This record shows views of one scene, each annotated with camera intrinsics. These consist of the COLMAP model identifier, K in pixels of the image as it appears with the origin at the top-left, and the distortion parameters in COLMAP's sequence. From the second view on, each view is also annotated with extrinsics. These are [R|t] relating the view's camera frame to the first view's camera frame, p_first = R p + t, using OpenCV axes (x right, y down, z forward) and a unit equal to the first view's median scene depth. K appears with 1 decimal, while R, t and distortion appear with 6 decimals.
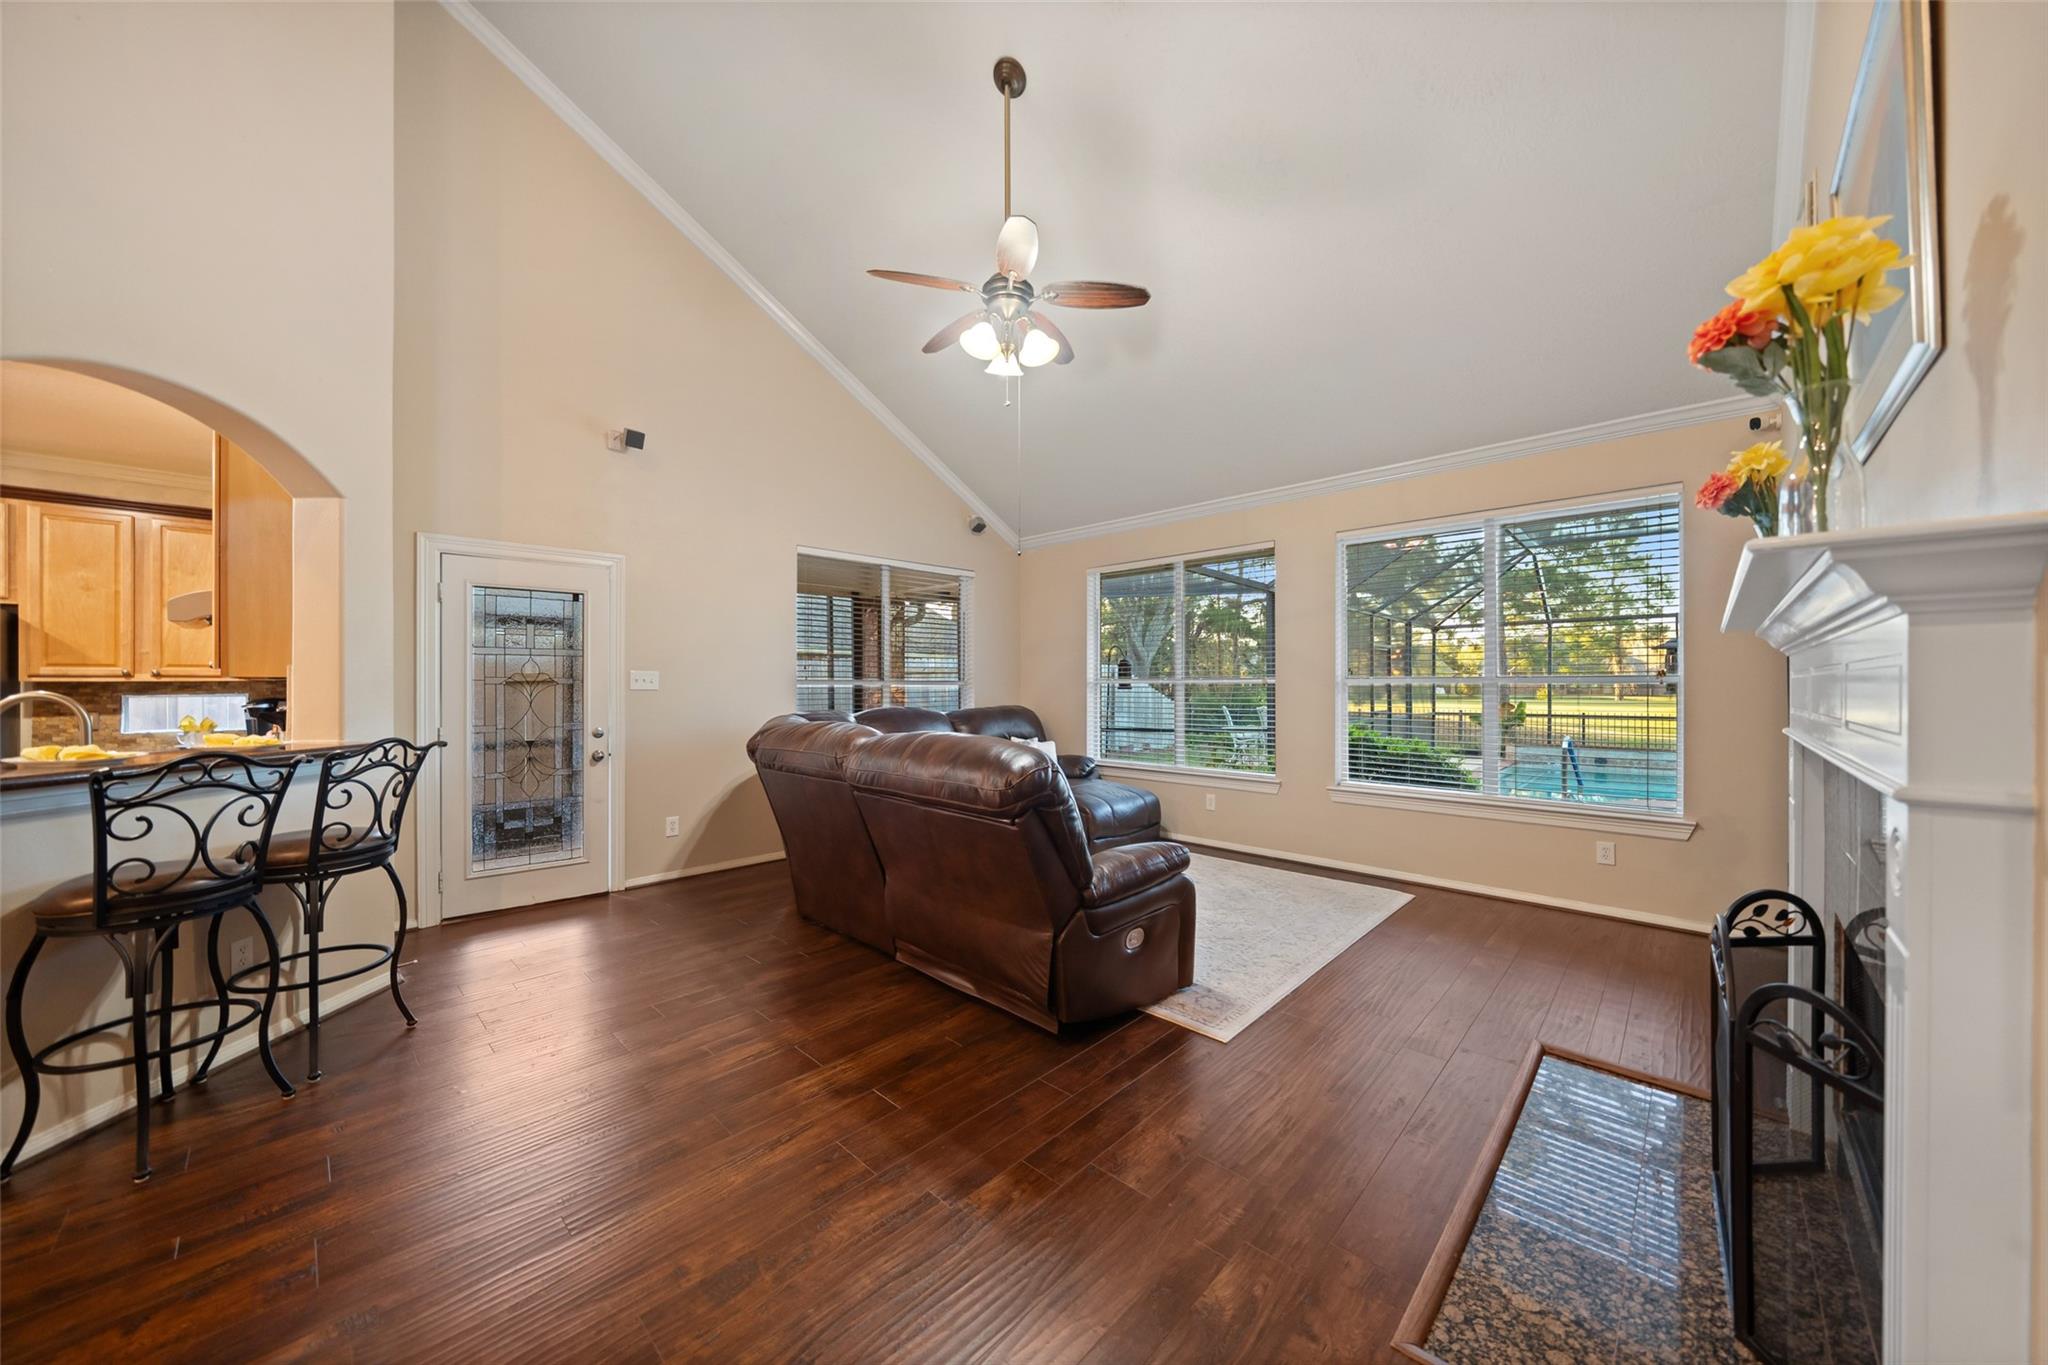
lens RADIAL K [[703.2, 0, 1027.4], [0, 703.2, 682.9], [0, 0, 1]] dist [-0.005370, -0.000131]
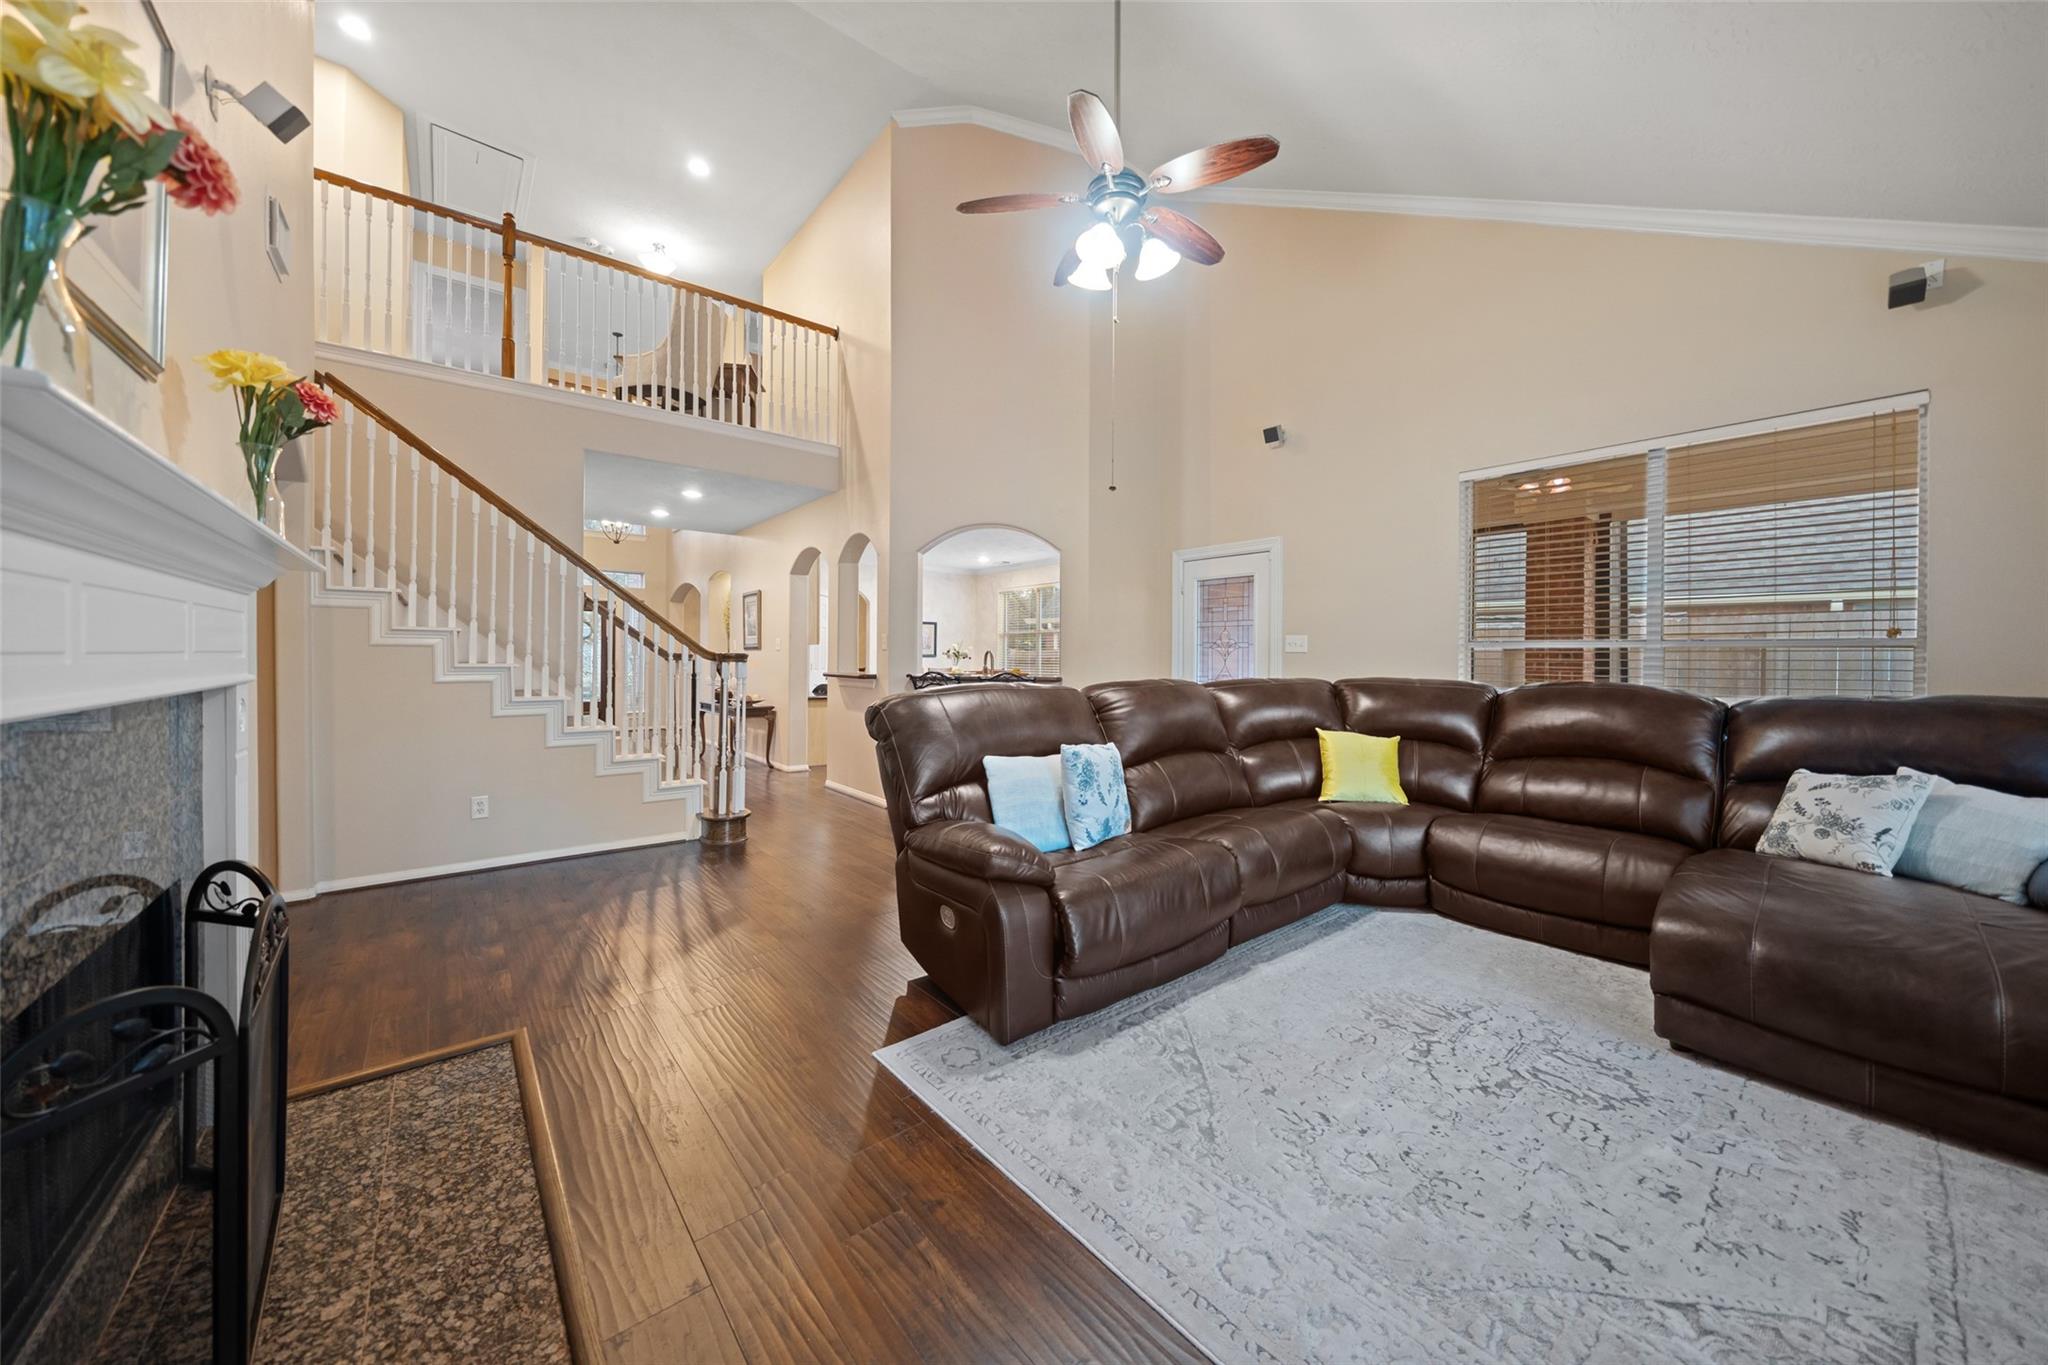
lens RADIAL K [[703.2, 0, 1026.5], [0, 703.2, 661.4], [0, 0, 1]] dist [-0.005370, -0.000131]
pose [[-0.110348, 0.005743, -0.993876, 0.645295], [-0.001745, 0.999981, 0.005972, 0.018652], [0.993891, 0.002393, -0.110336, 0.748261]]
